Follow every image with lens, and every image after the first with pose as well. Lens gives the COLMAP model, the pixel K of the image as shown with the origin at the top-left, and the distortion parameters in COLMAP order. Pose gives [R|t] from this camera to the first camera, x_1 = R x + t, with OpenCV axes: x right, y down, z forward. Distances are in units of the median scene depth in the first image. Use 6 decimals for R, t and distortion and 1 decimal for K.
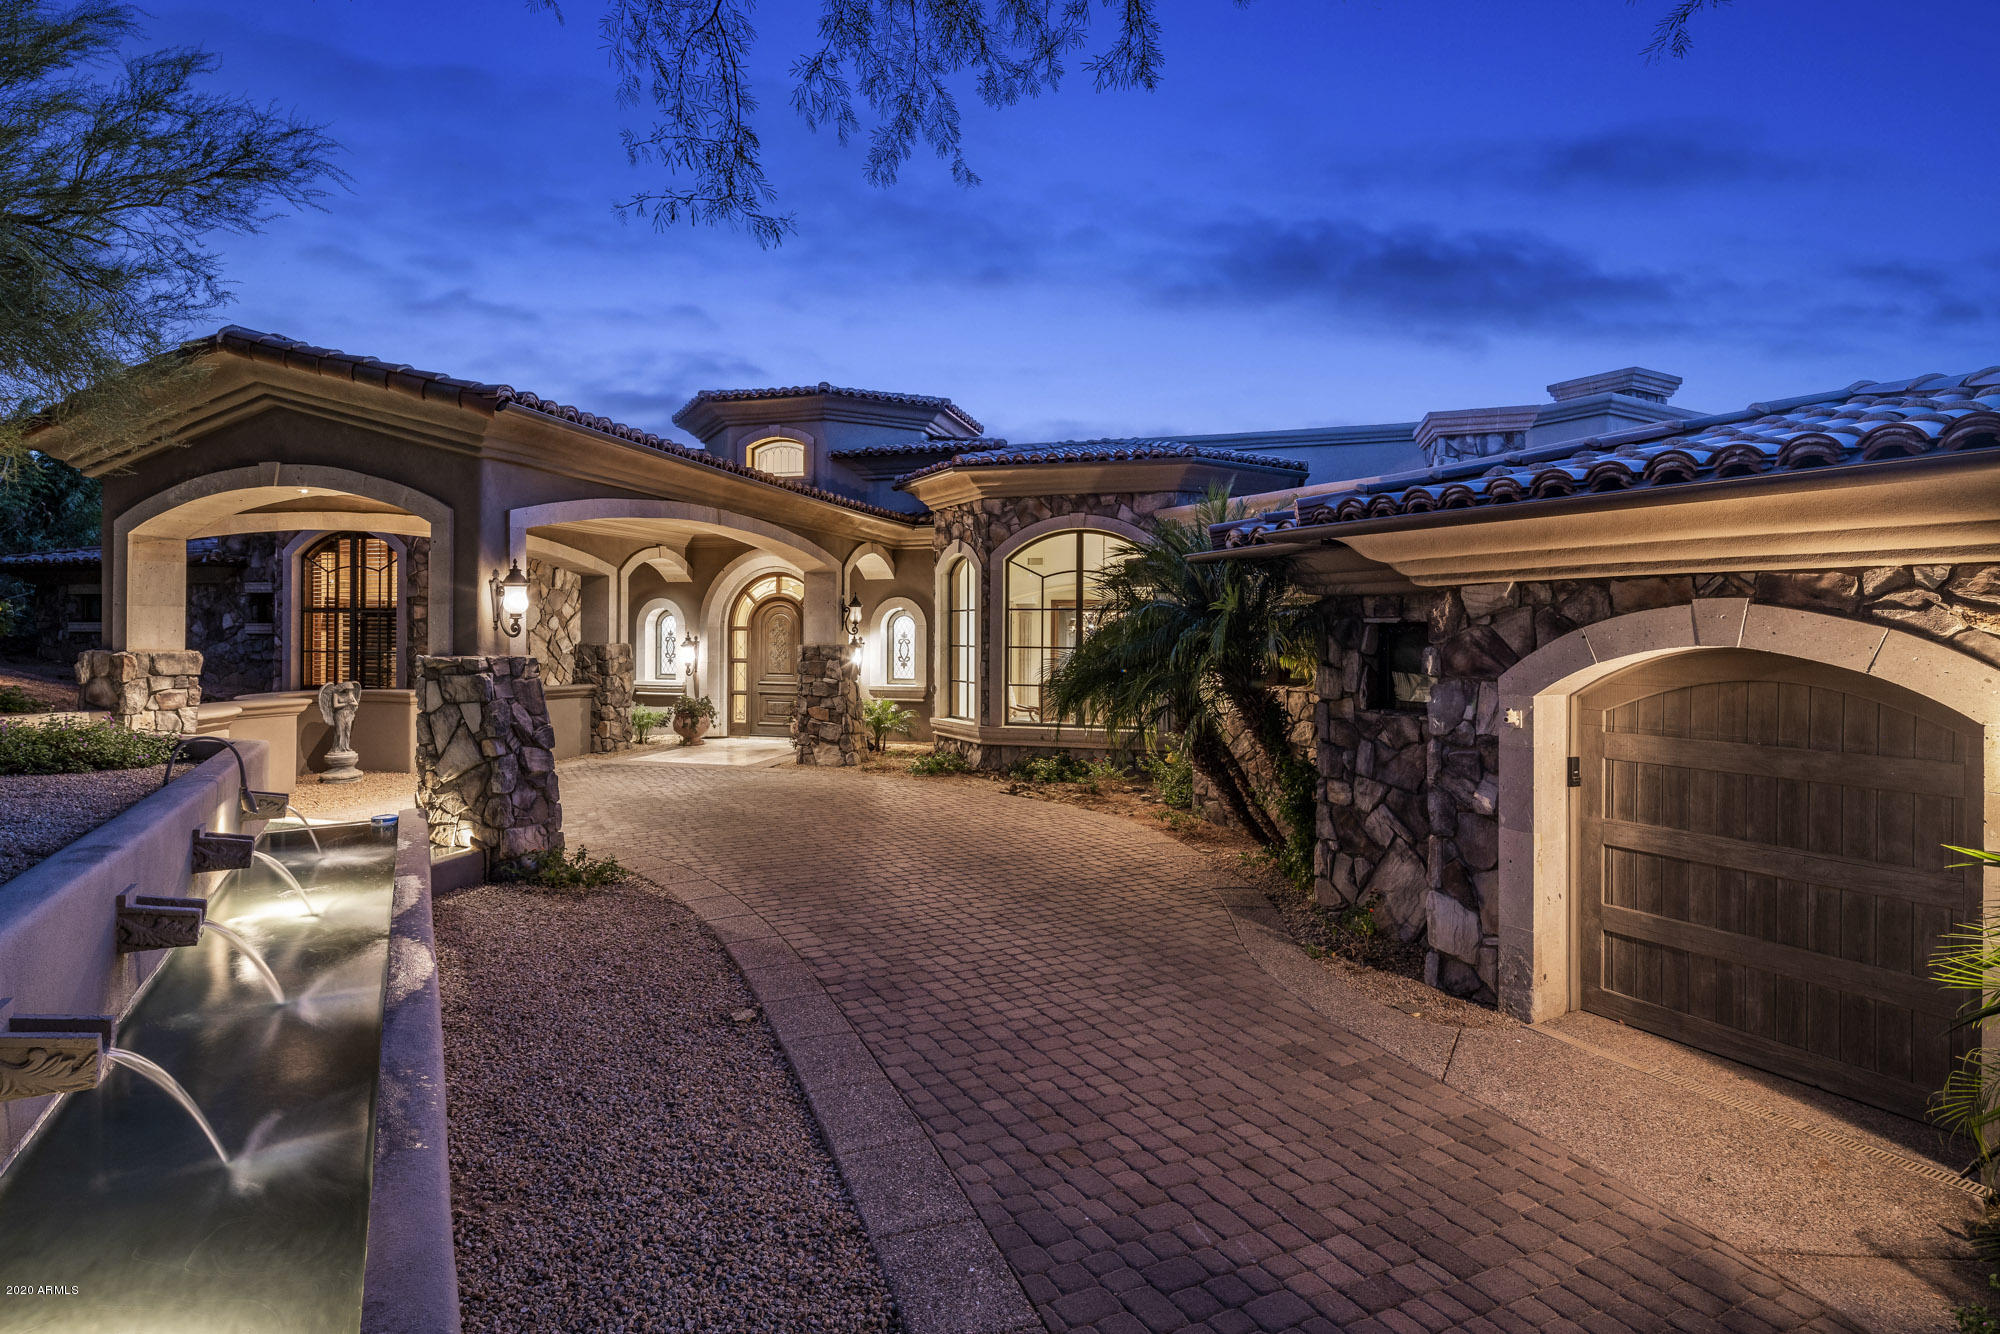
lens RADIAL K [[981.3, 0, 983.7], [0, 981.3, 631.4], [0, 0, 1]] dist [0.002115, 0.000191]
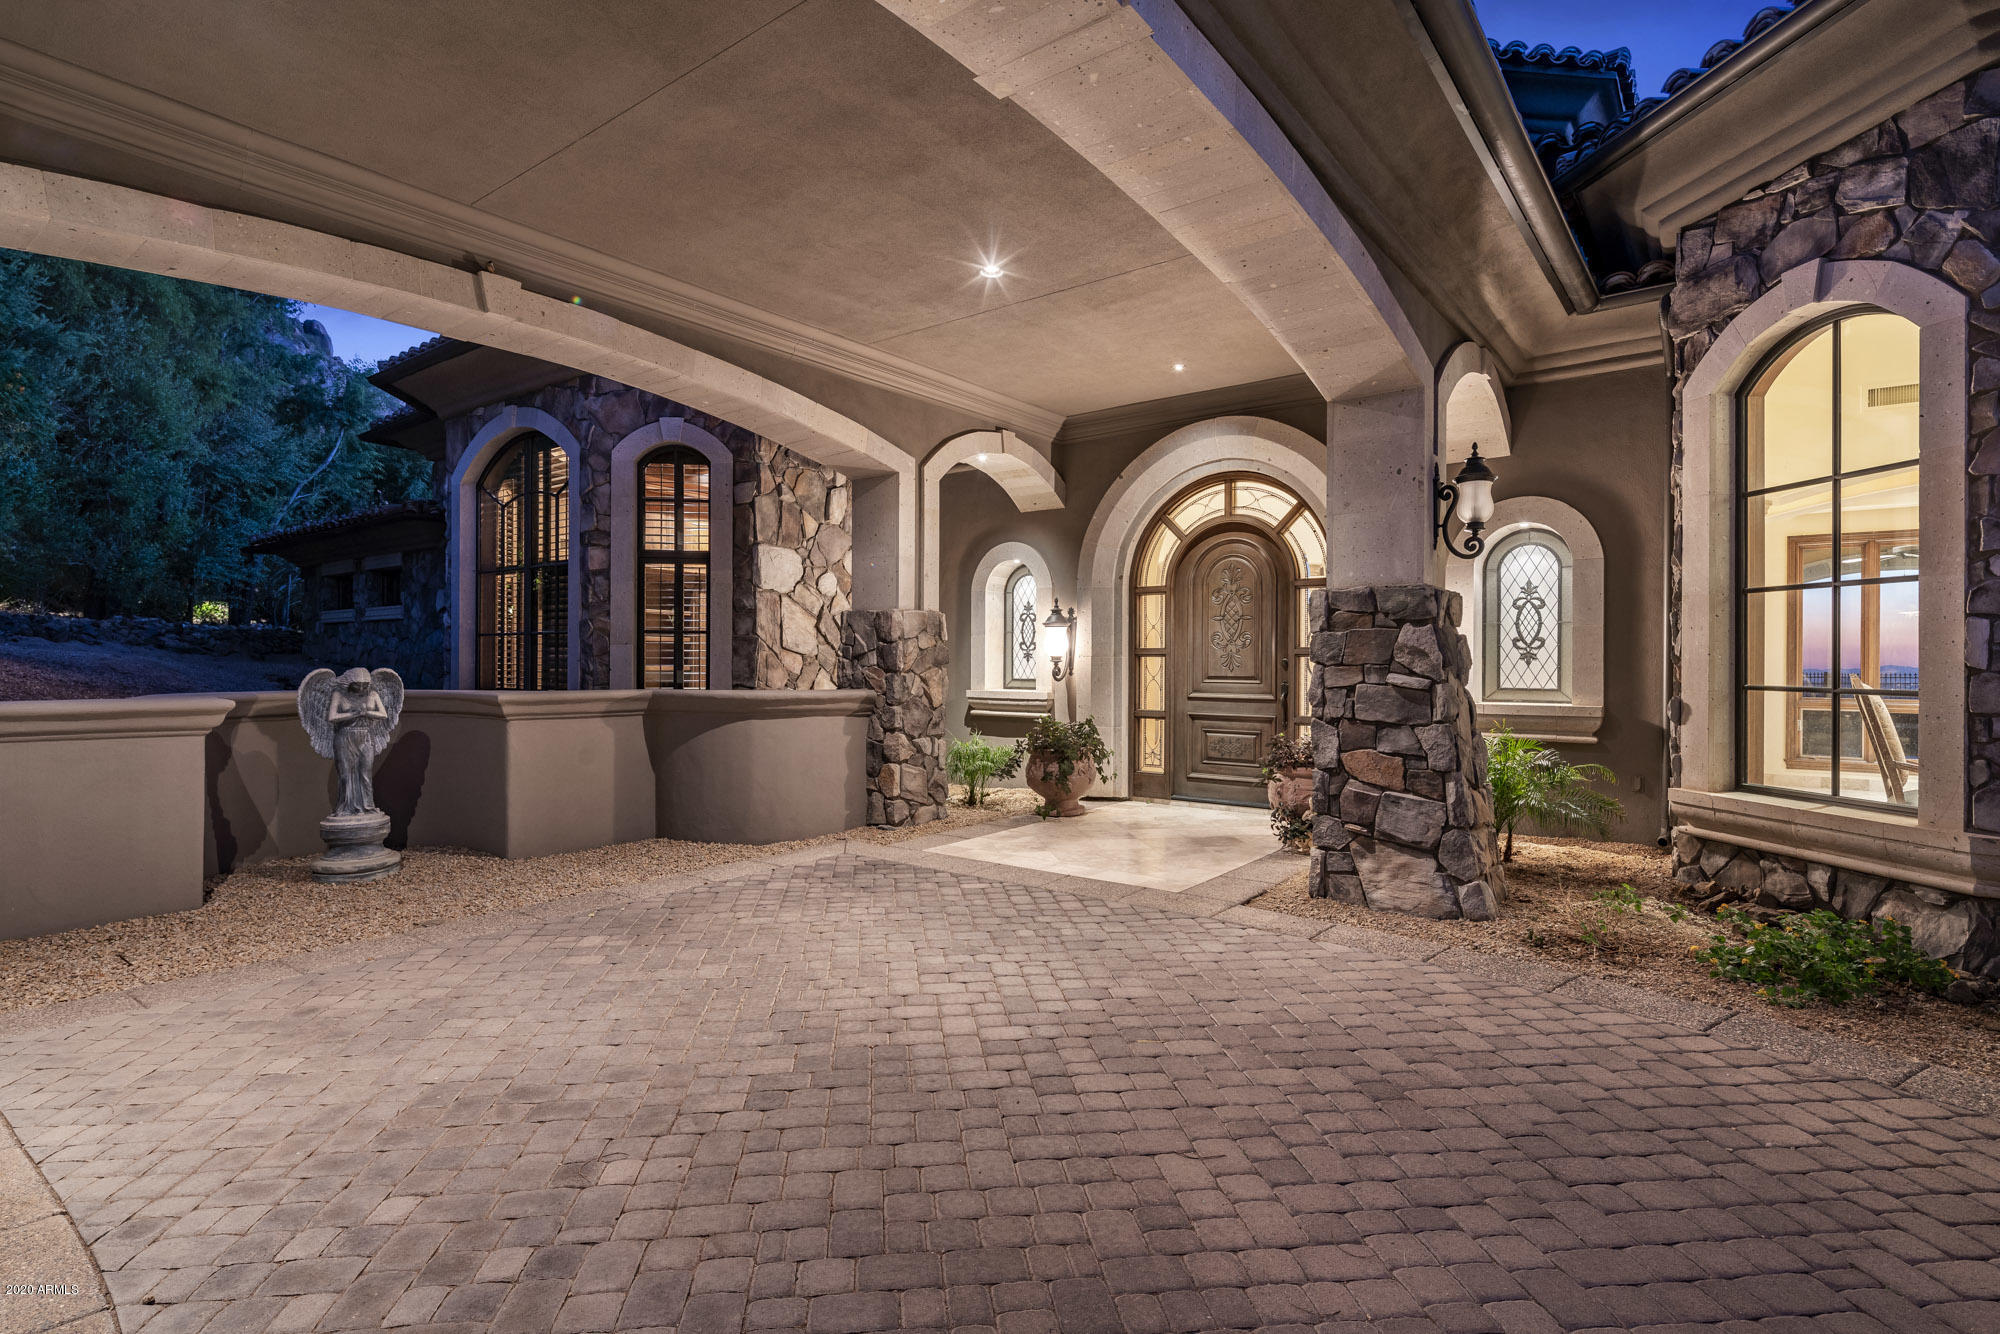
lens RADIAL K [[981.3, 0, 999.2], [0, 981.3, 666.4], [0, 0, 1]] dist [0.002115, 0.000191]
pose [[0.930574, 0.001319, -0.366100, -0.143488], [-0.000472, 0.999997, 0.002404, 0.038377], [0.366103, -0.002065, 0.930572, 0.523936]]
